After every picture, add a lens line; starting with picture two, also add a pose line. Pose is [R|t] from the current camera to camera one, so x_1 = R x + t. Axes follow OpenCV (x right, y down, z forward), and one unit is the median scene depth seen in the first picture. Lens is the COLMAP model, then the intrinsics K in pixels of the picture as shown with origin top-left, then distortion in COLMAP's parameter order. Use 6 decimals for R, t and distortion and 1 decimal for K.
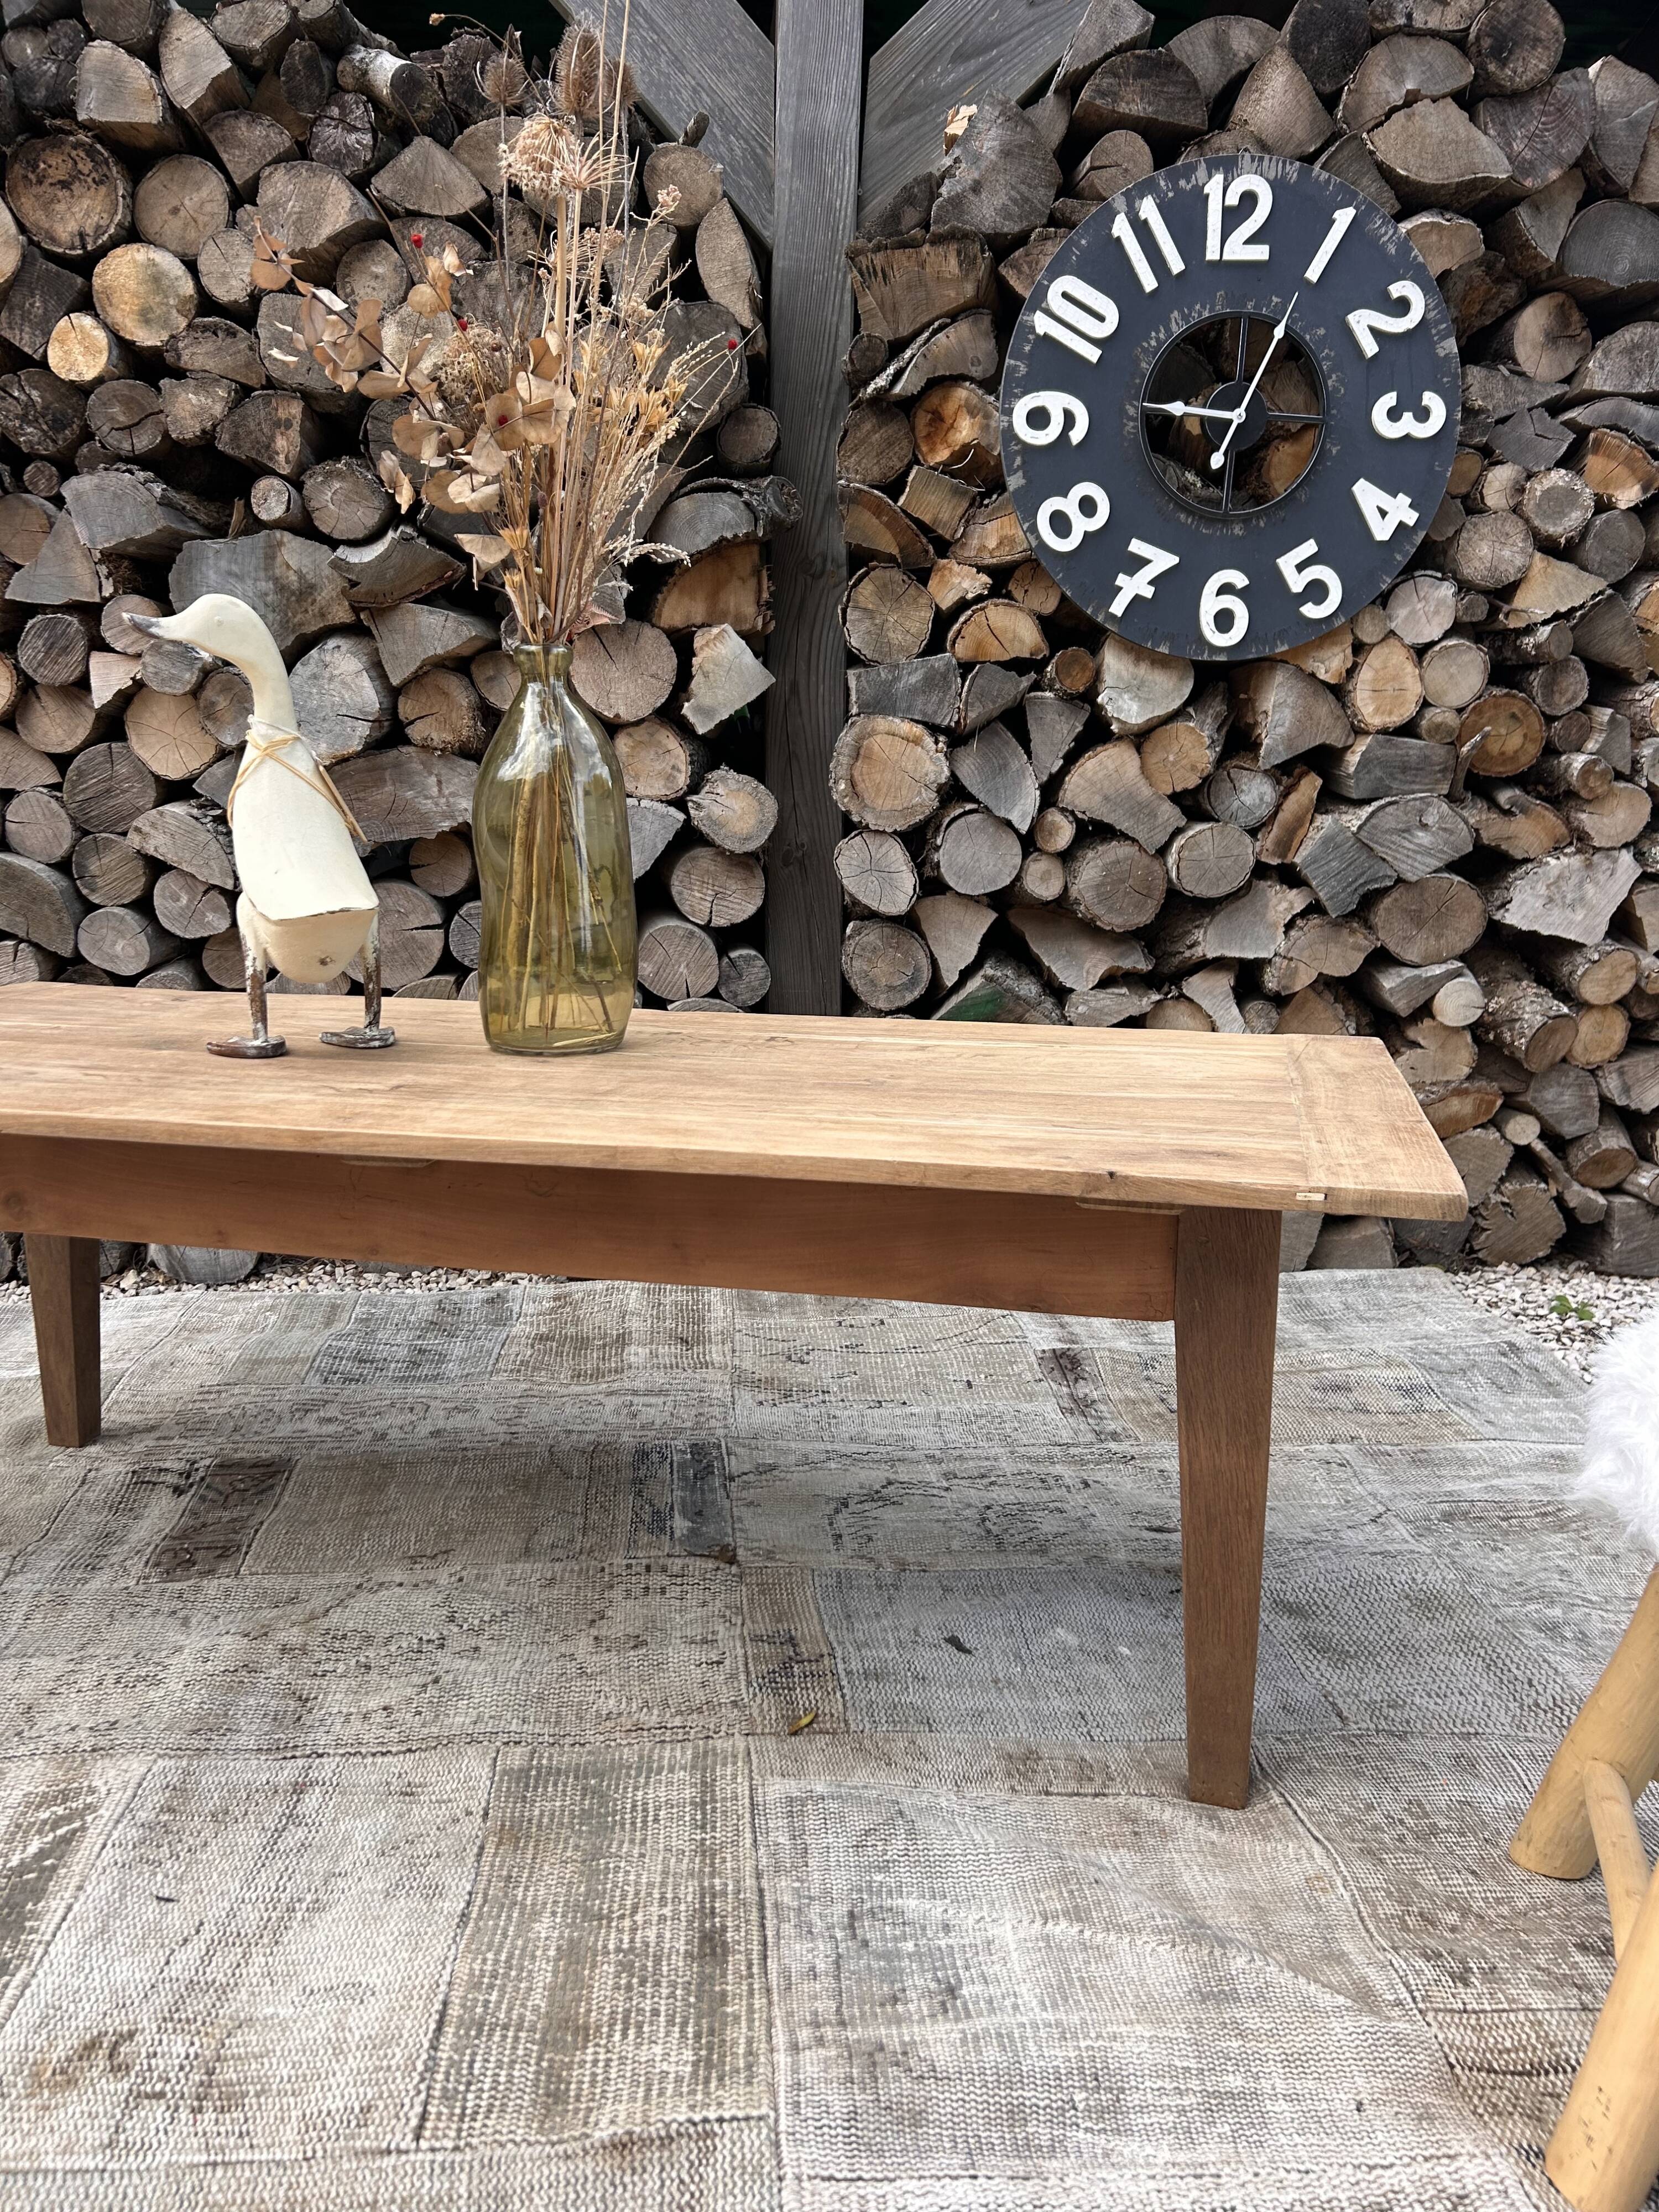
lens RADIAL K [[1672.5, 0, 812.5], [0, 1672.5, 1102.1], [0, 0, 1]] dist [0.028966, -0.030966]
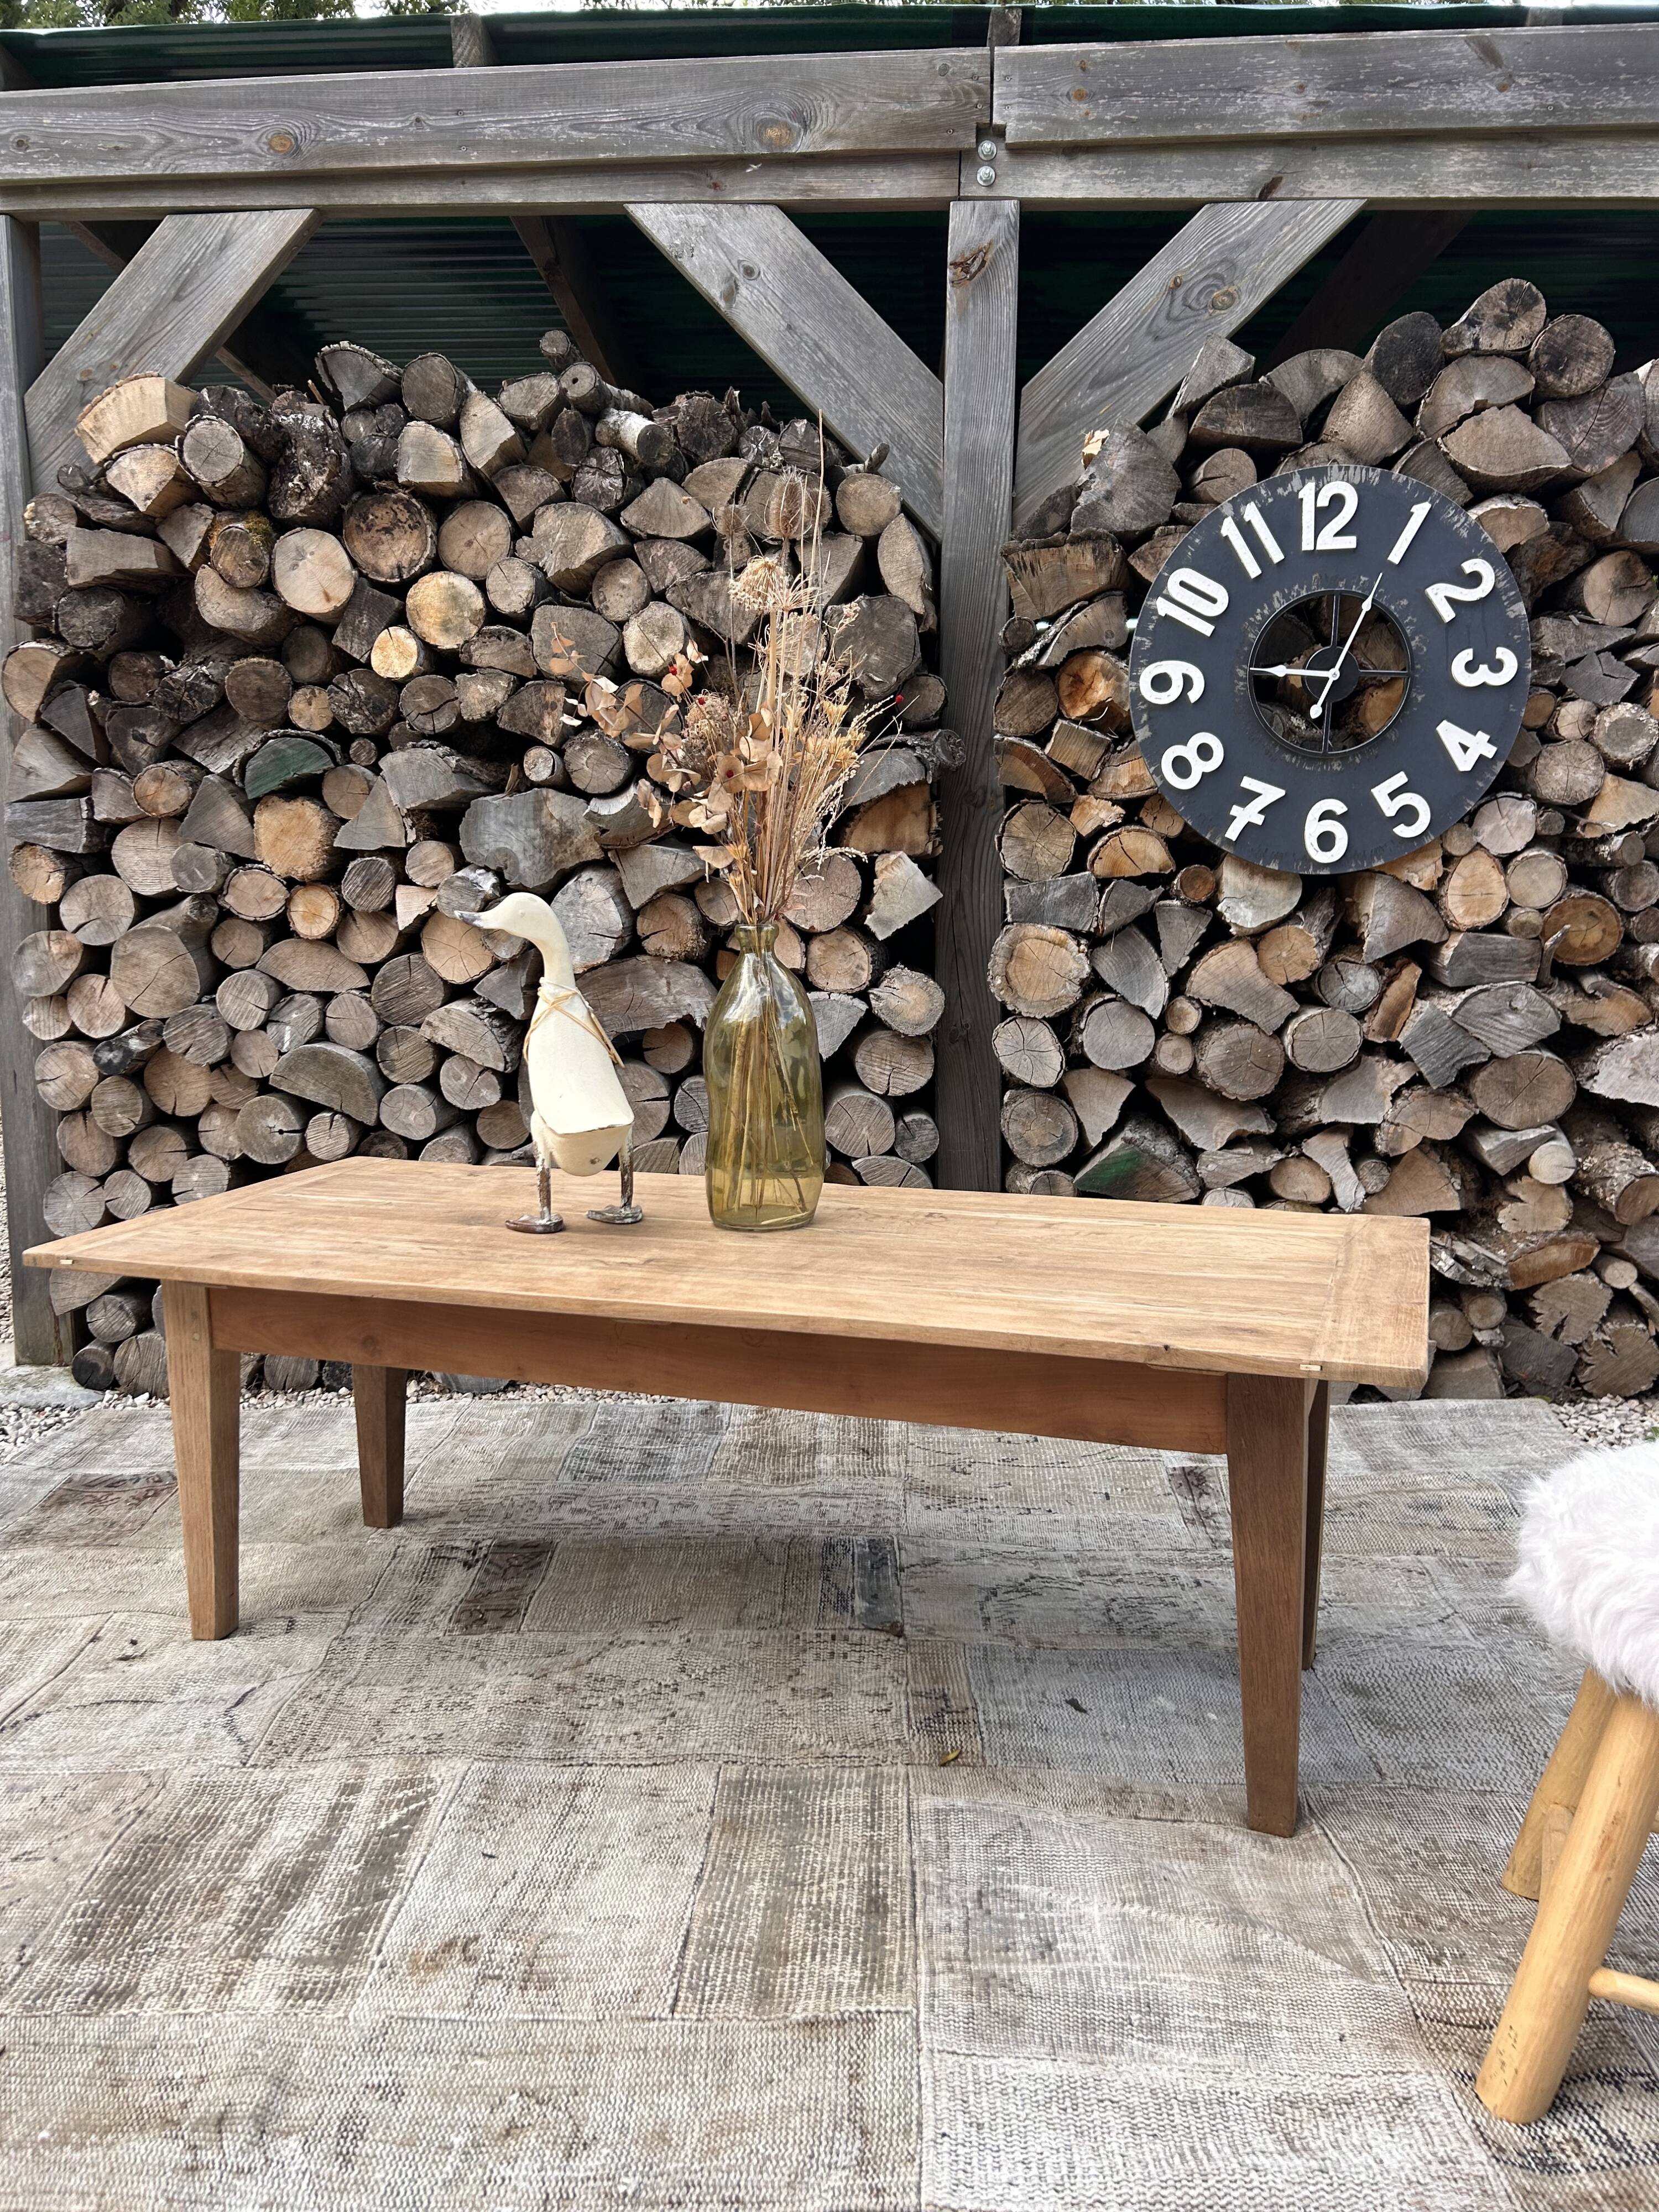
lens RADIAL K [[1672.9, 0, 808.5], [0, 1672.9, 1090.2], [0, 0, 1]] dist [0.029496, -0.031577]
pose [[0.993015, -0.003199, -0.117945, 0.024070], [-0.004225, 0.998027, -0.062641, -0.038841], [0.117912, 0.062702, 0.991042, -0.201253]]
